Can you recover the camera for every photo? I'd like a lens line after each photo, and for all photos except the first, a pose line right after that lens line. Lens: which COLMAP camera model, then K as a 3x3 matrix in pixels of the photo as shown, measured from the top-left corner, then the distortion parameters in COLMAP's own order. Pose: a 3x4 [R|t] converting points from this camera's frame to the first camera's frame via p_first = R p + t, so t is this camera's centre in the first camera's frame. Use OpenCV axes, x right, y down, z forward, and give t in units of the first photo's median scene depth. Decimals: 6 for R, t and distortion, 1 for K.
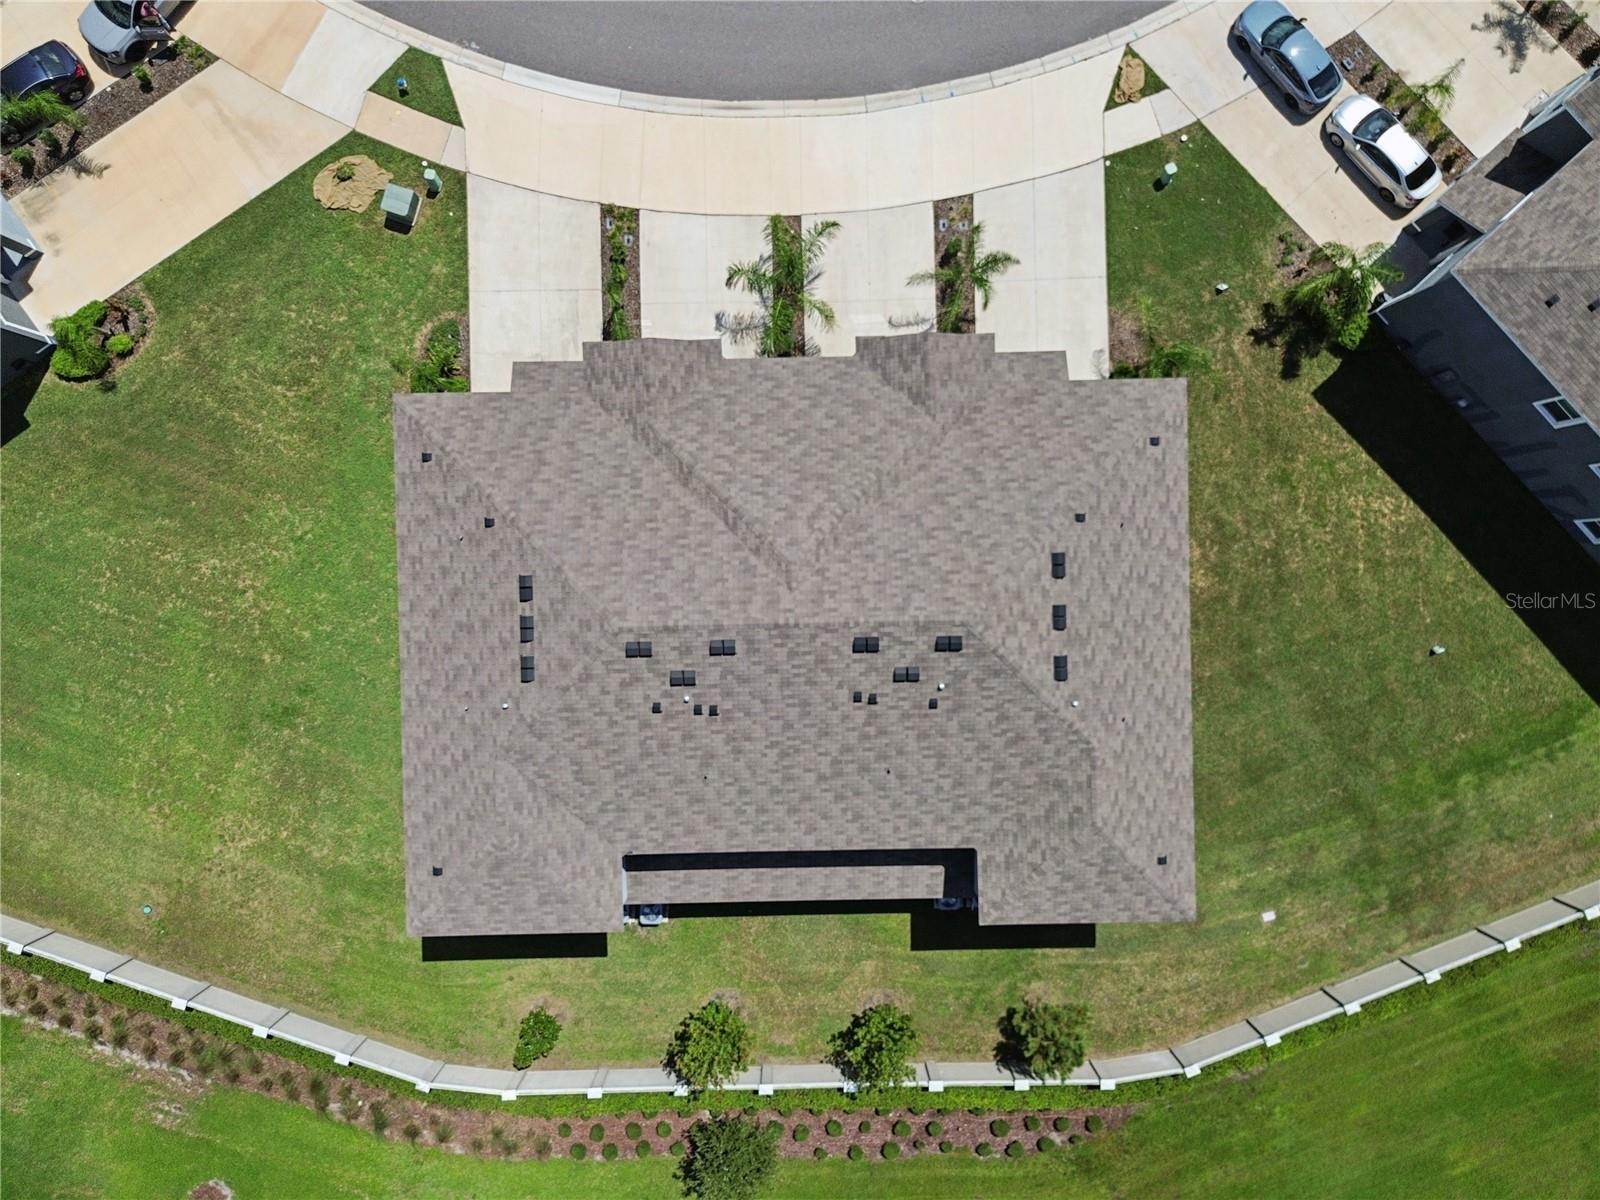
lens RADIAL K [[1144.3, 0, 788.2], [0, 1144.3, 606.3], [0, 0, 1]] dist [0.057220, -0.050399]
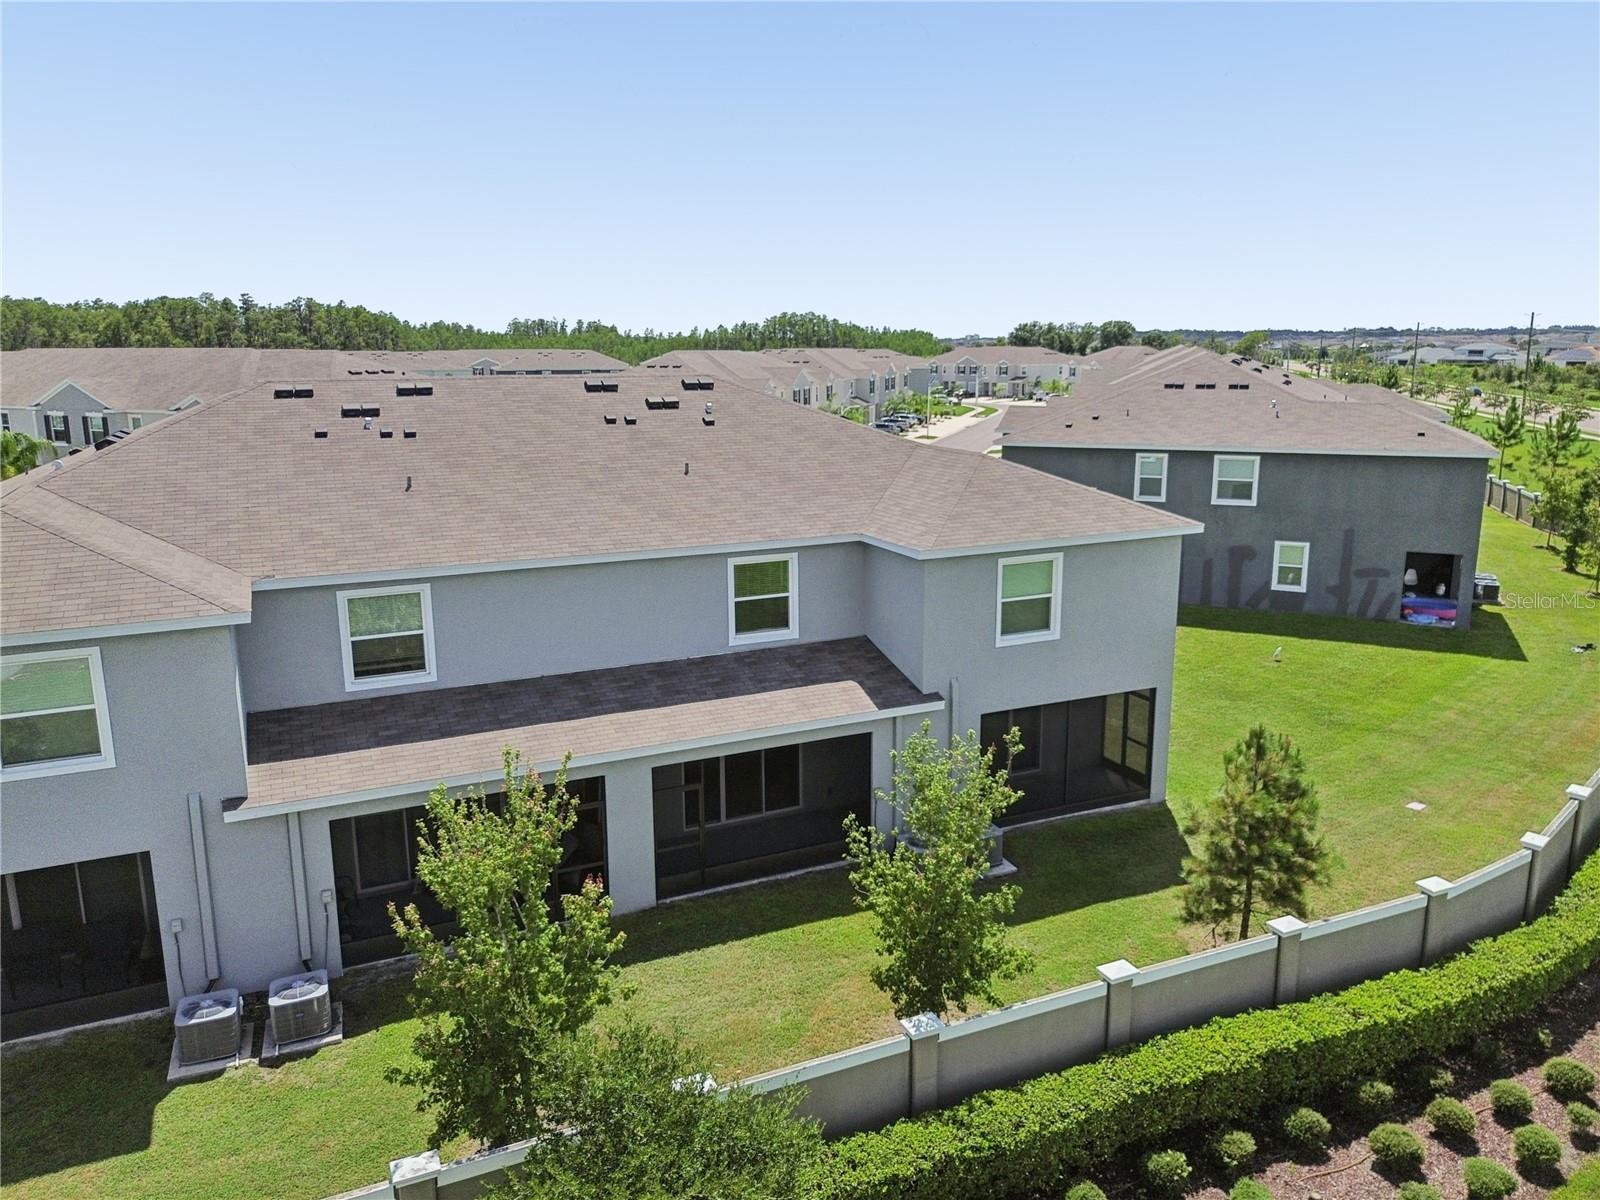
lens RADIAL K [[1144.3, 0, 801.5], [0, 1144.3, 593.7], [0, 0, 1]] dist [0.057220, -0.050399]
pose [[0.918923, -0.087541, 0.384600, -0.119731], [0.394282, 0.176520, -0.901877, 0.799741], [0.011061, 0.980396, 0.196724, 0.924990]]
